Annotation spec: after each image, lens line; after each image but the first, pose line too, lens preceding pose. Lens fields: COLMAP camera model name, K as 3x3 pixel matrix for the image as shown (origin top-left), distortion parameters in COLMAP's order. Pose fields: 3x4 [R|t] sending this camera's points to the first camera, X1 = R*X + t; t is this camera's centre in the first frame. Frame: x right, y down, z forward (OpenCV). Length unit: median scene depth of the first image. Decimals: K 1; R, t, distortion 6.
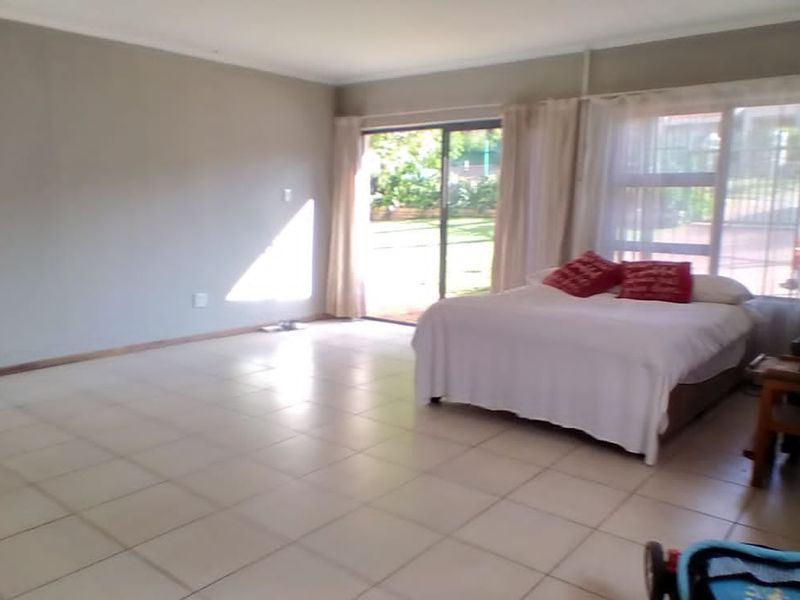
lens RADIAL K [[643.4, 0, 400.3], [0, 643.4, 305.5], [0, 0, 1]] dist [0.004928, 0.002081]
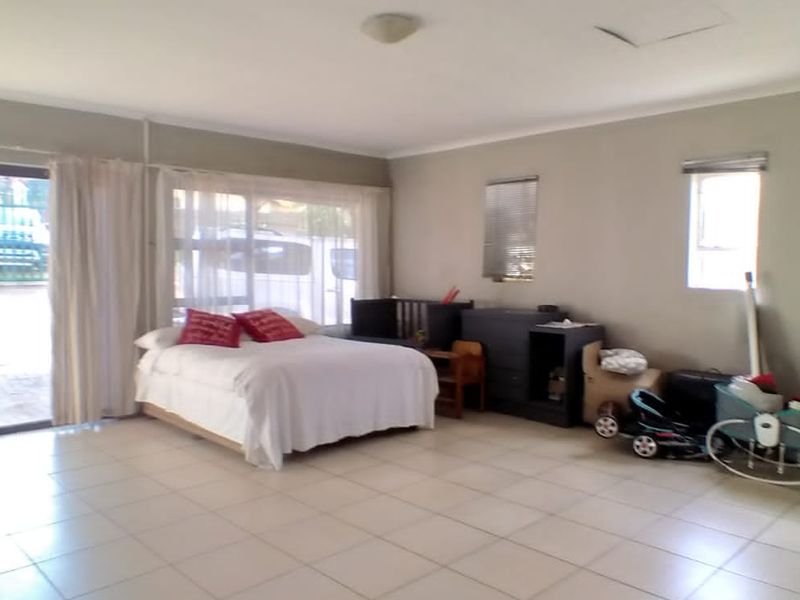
lens RADIAL K [[643.4, 0, 400.3], [0, 643.4, 305.5], [0, 0, 1]] dist [0.004928, 0.002081]
pose [[0.131430, -0.068262, 0.988972, -0.707439], [0.163925, 0.985389, 0.046230, -0.081555], [-0.977678, 0.156042, 0.140700, 0.497513]]
